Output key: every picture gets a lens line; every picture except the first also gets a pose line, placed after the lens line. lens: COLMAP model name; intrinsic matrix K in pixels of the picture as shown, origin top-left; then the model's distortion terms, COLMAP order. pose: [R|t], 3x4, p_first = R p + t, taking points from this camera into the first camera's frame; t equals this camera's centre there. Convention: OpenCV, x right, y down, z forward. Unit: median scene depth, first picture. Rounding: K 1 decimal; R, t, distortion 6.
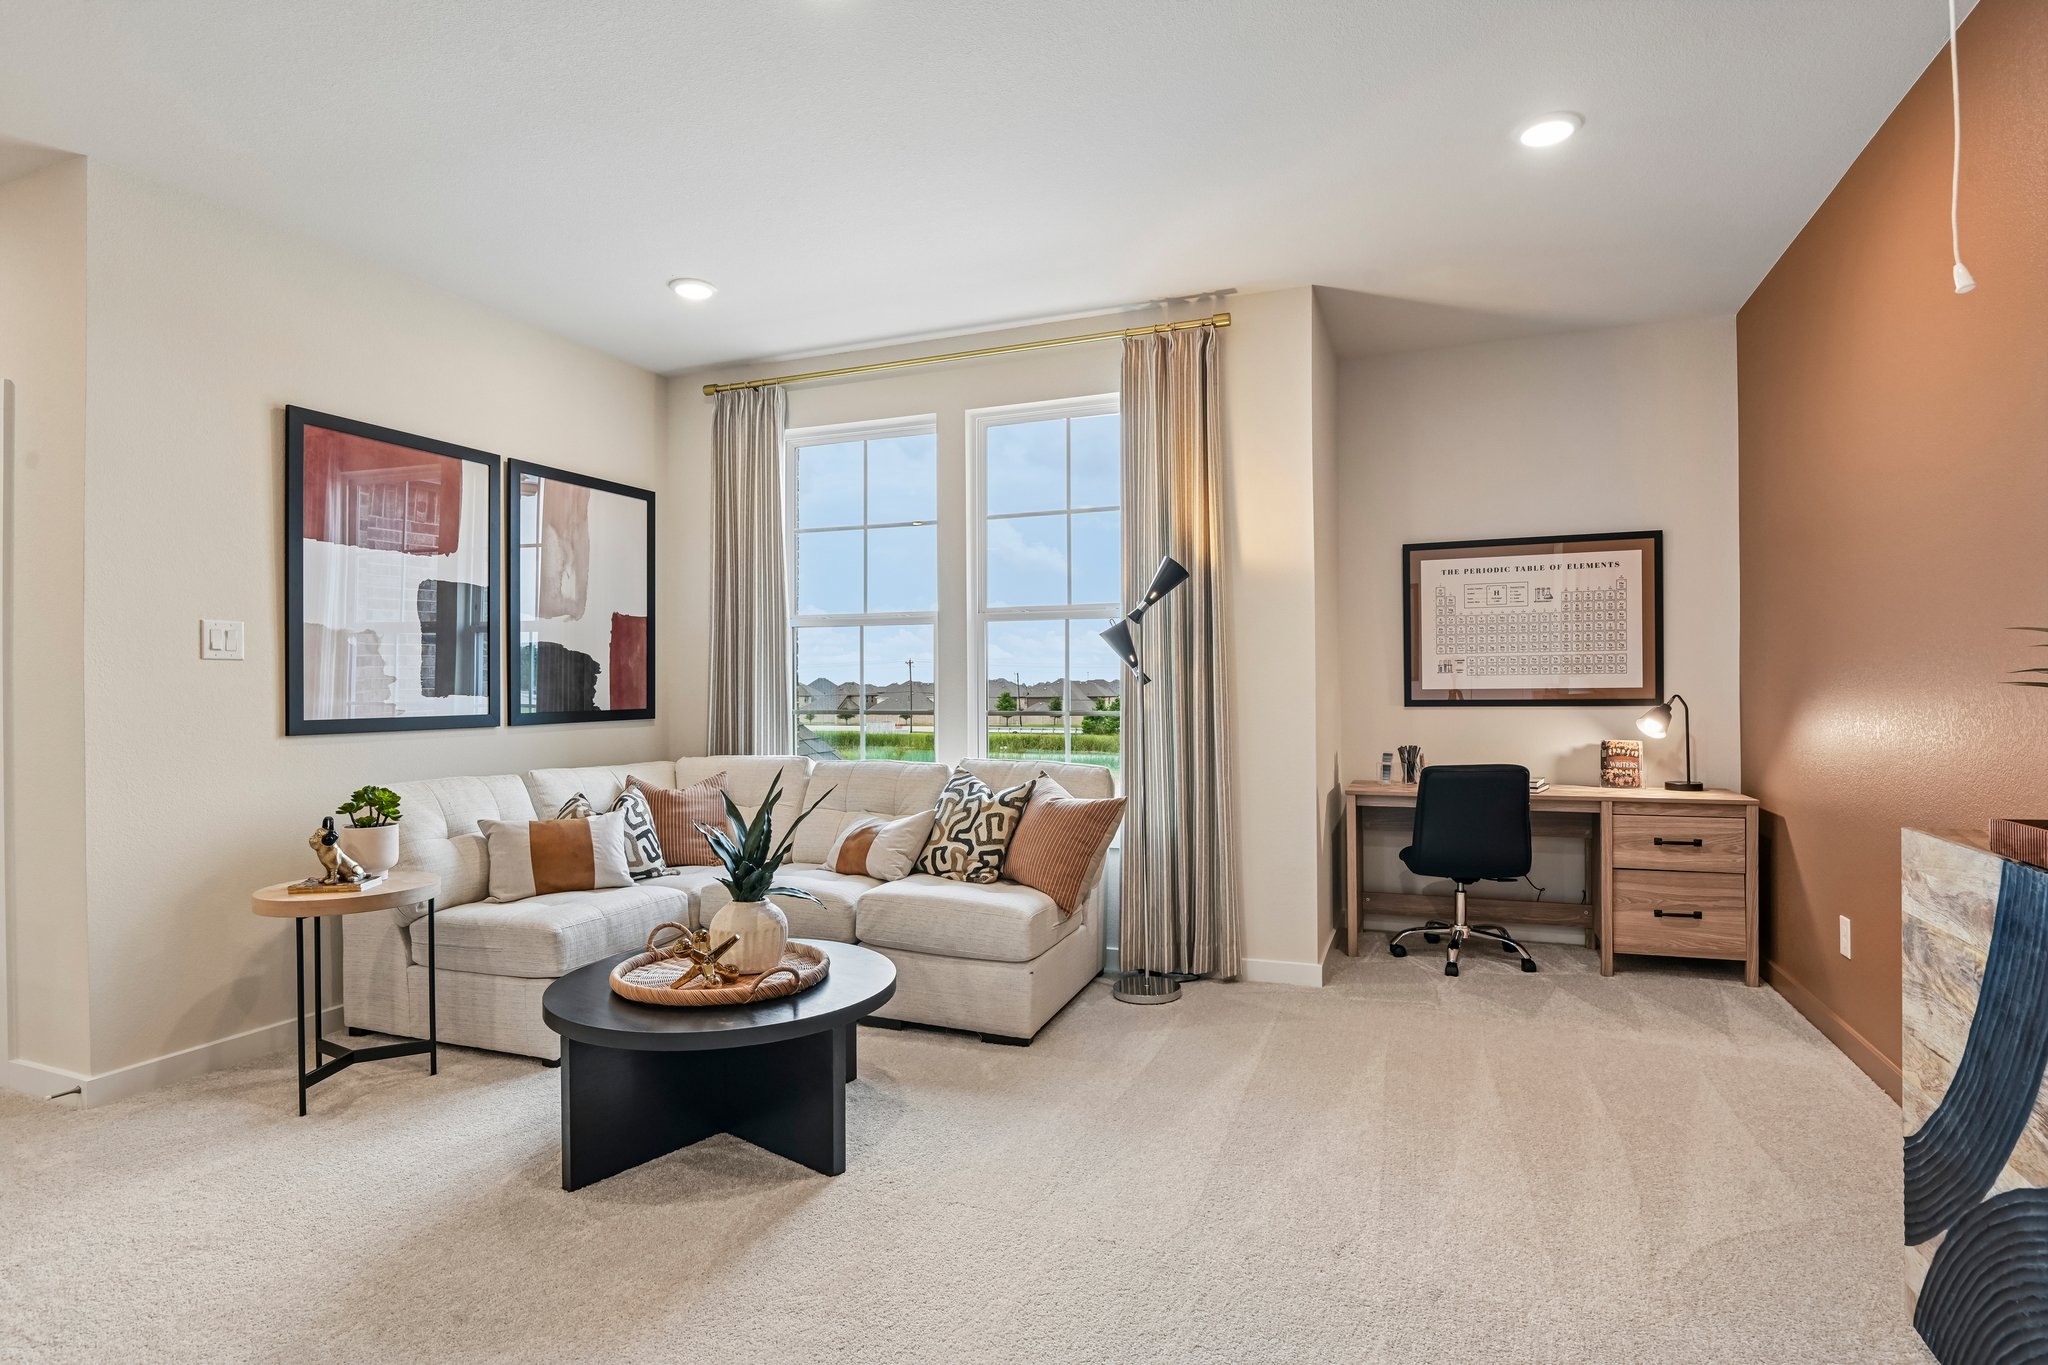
lens RADIAL K [[1050.9, 0, 1023.8], [0, 1050.9, 695.1], [0, 0, 1]] dist [-0.011909, -0.001941]
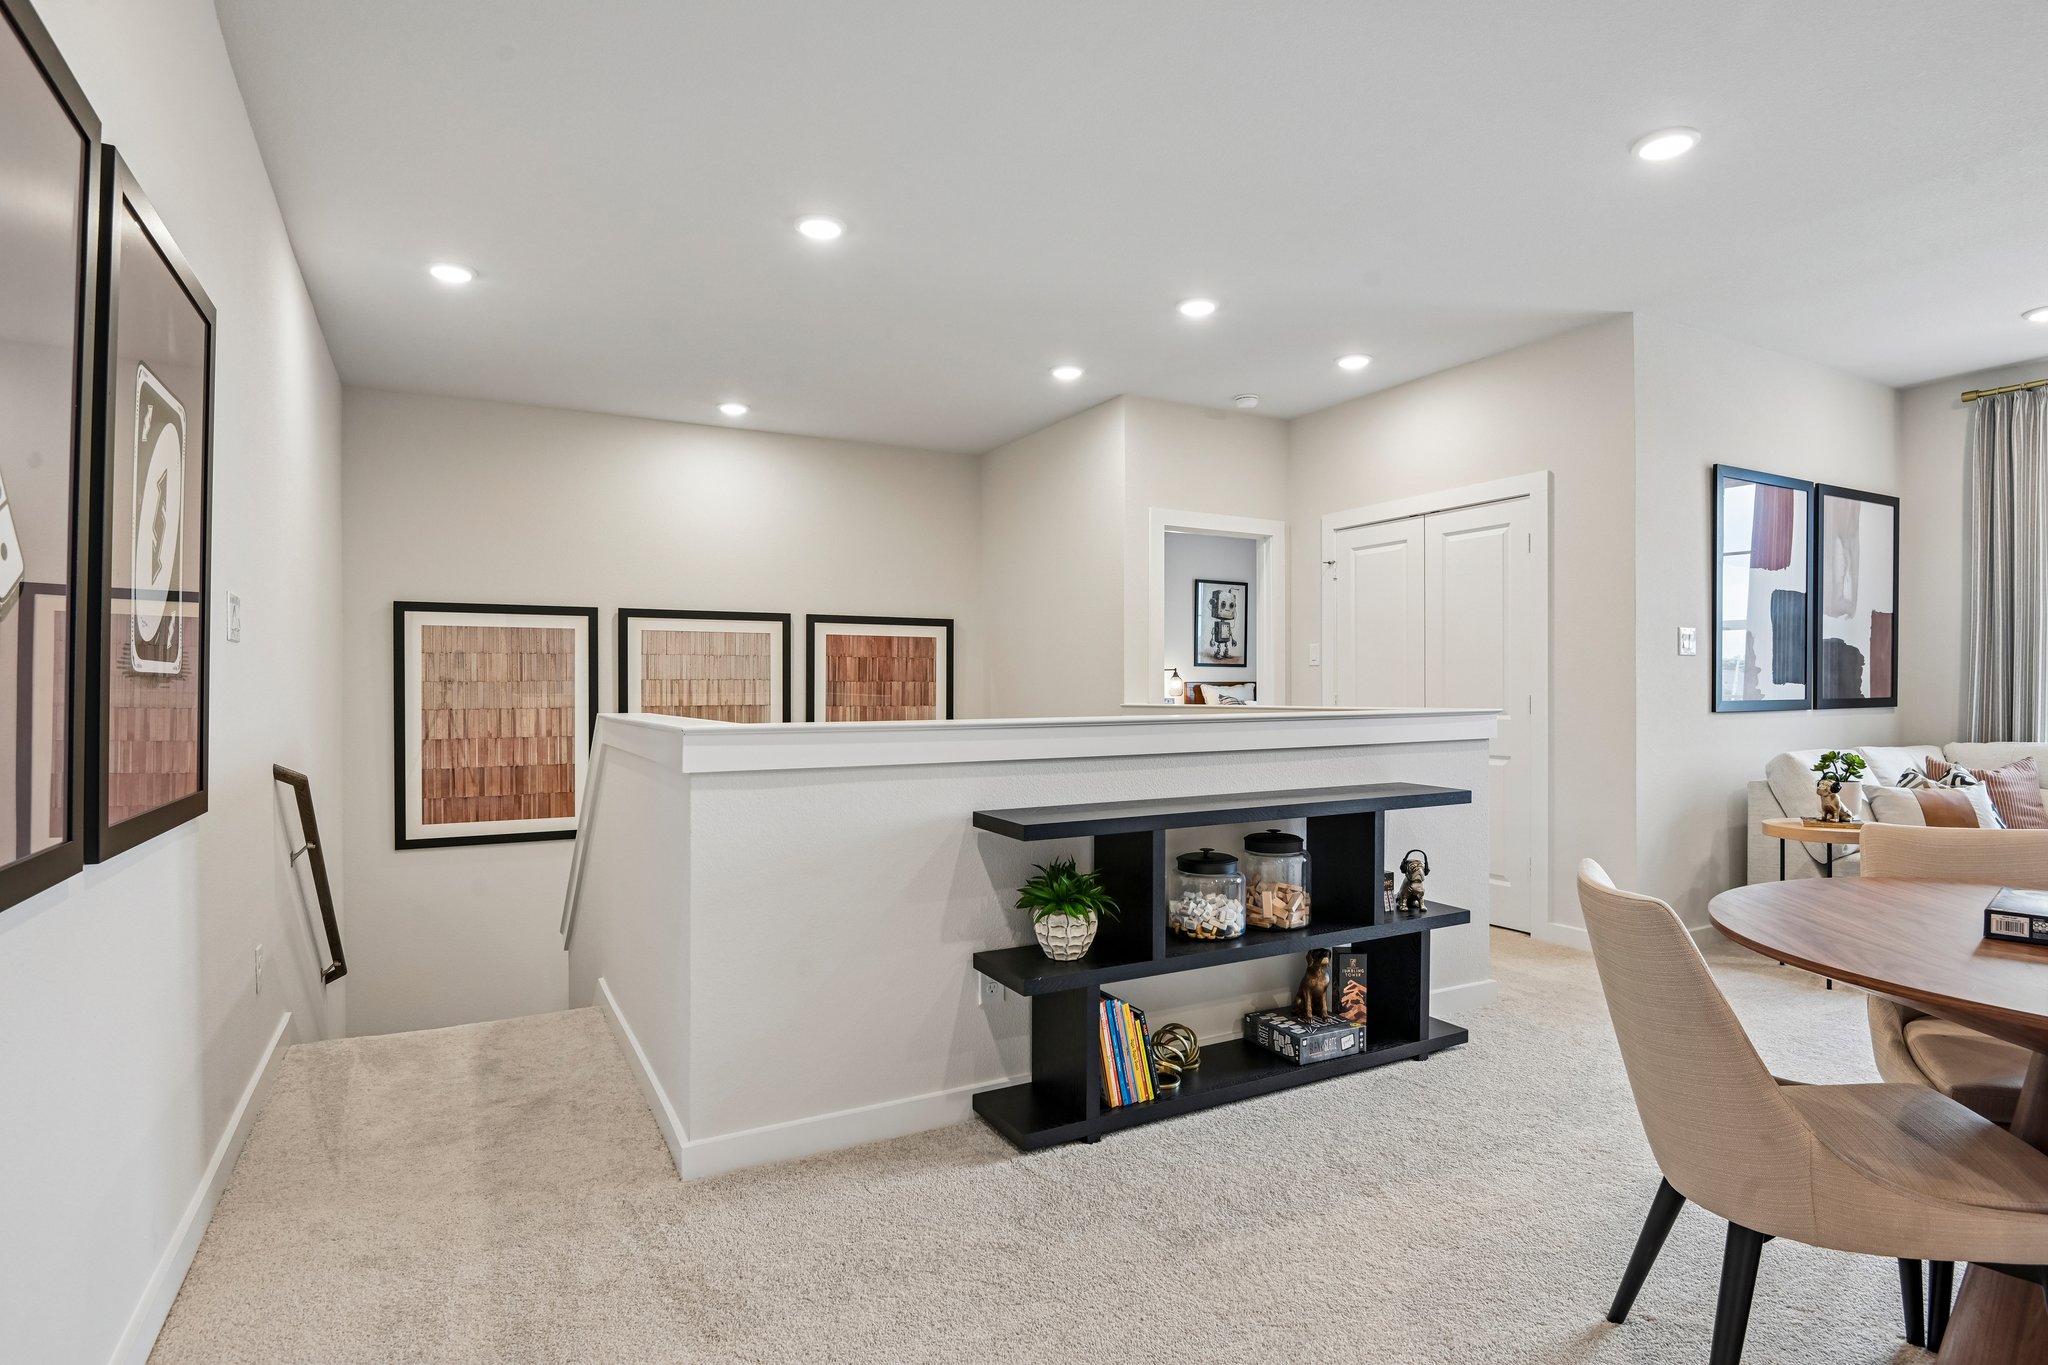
lens RADIAL K [[1070.3, 0, 1060.0], [0, 1070.3, 688.7], [0, 0, 1]] dist [-0.010566, -0.007537]
pose [[0.781668, 0.005059, -0.623674, -0.402931], [-0.006273, 0.999980, 0.000249, 0.010561], [0.623663, 0.003718, 0.781685, -0.463843]]
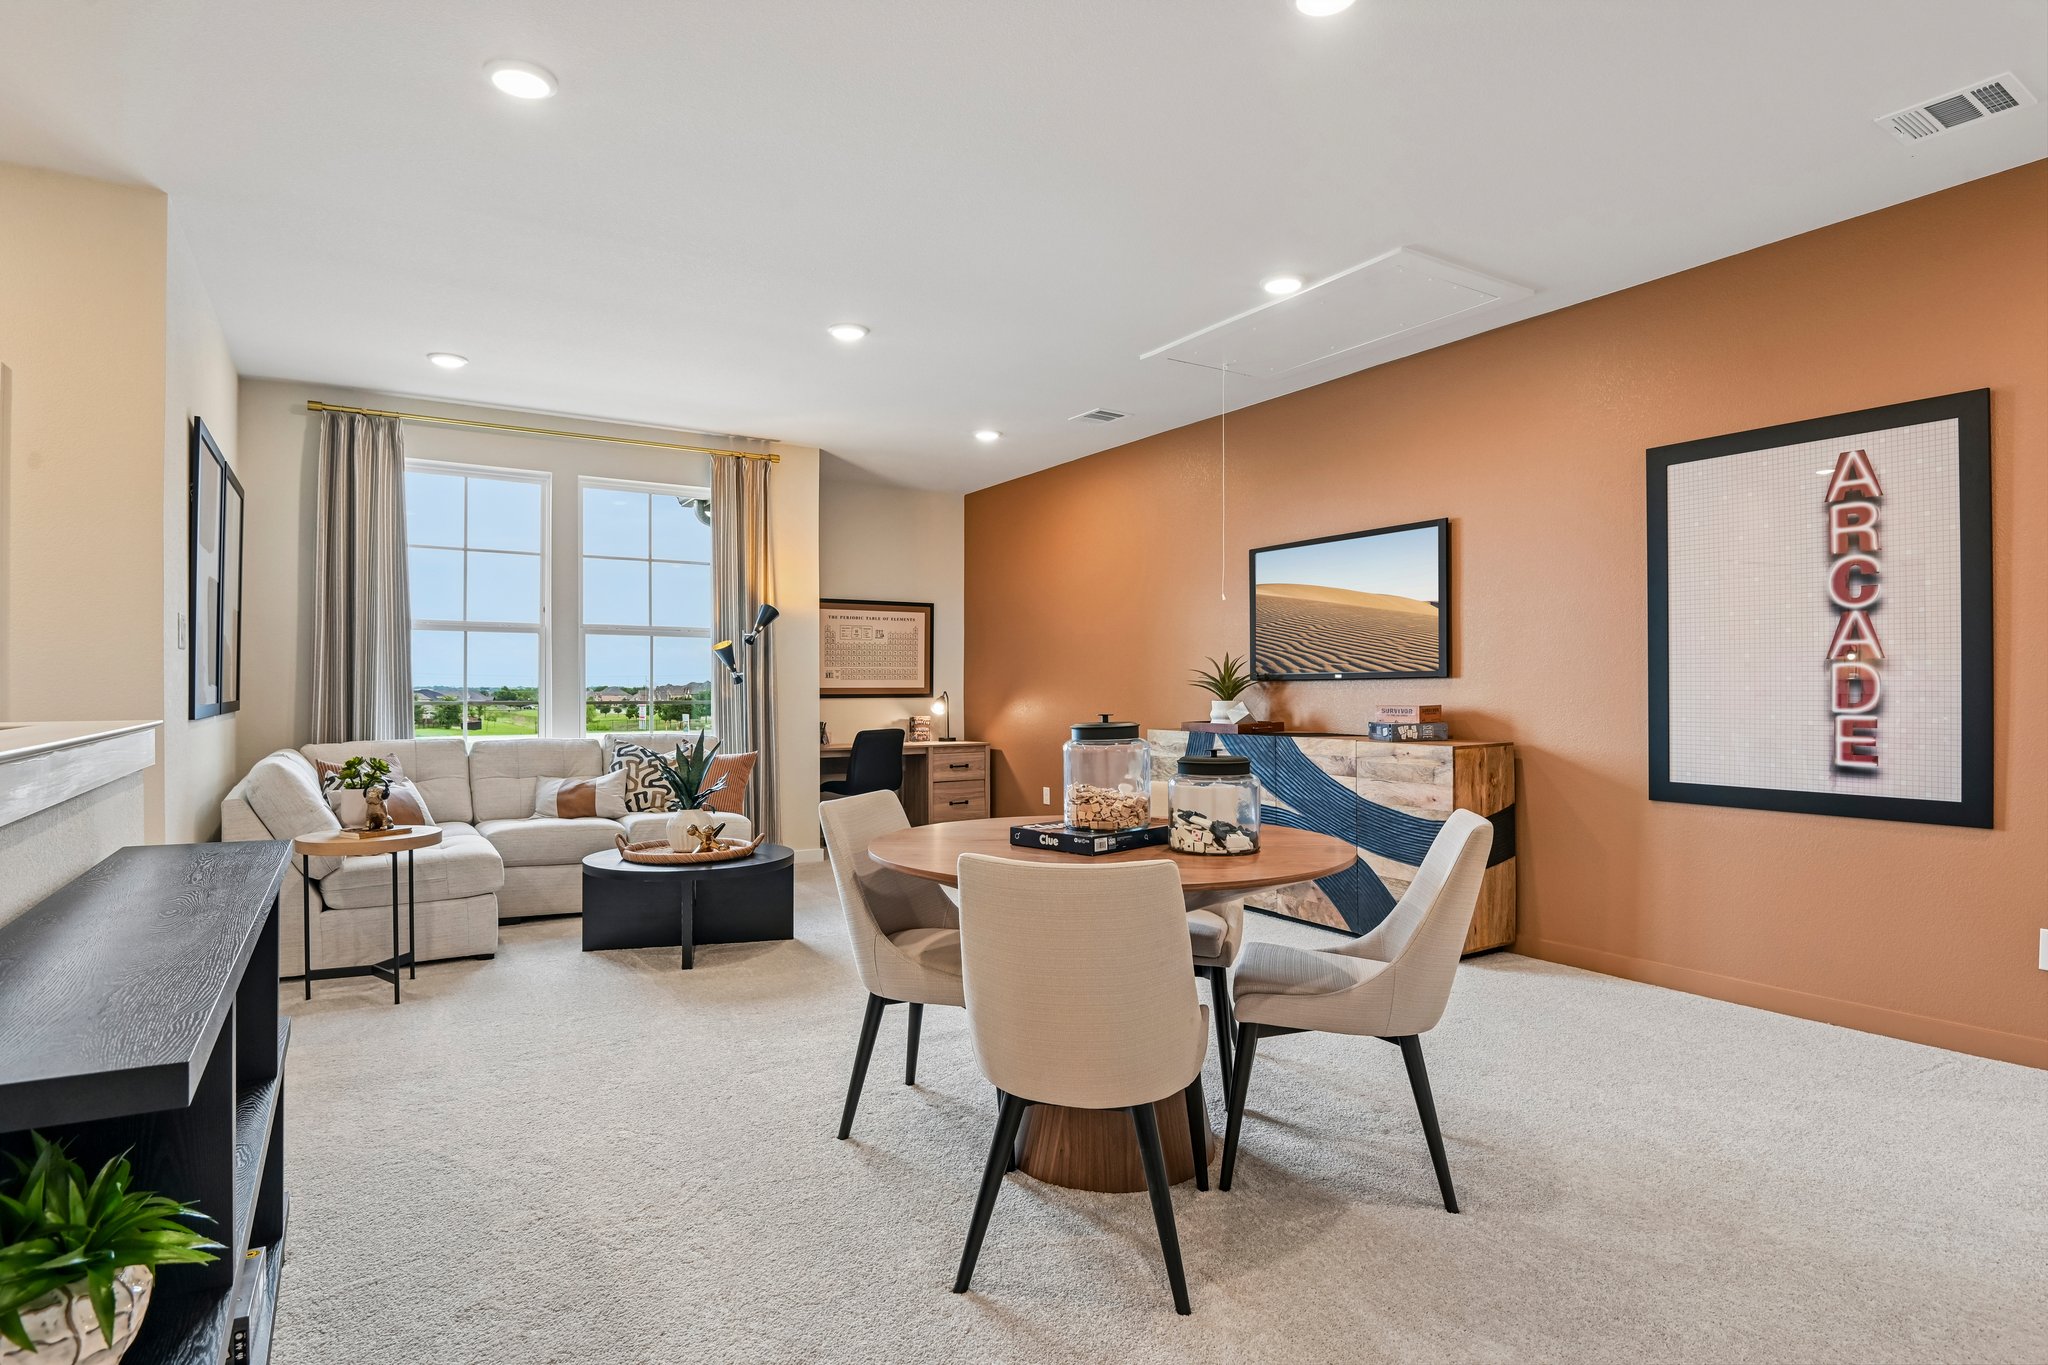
lens RADIAL K [[1070.3, 0, 1031.7], [0, 1070.3, 681.0], [0, 0, 1]] dist [-0.010566, -0.007537]
pose [[0.596582, 0.013308, 0.802442, -0.840763], [-0.000552, 0.999869, -0.016172, 0.012178], [-0.802552, 0.009205, 0.596511, -0.287917]]
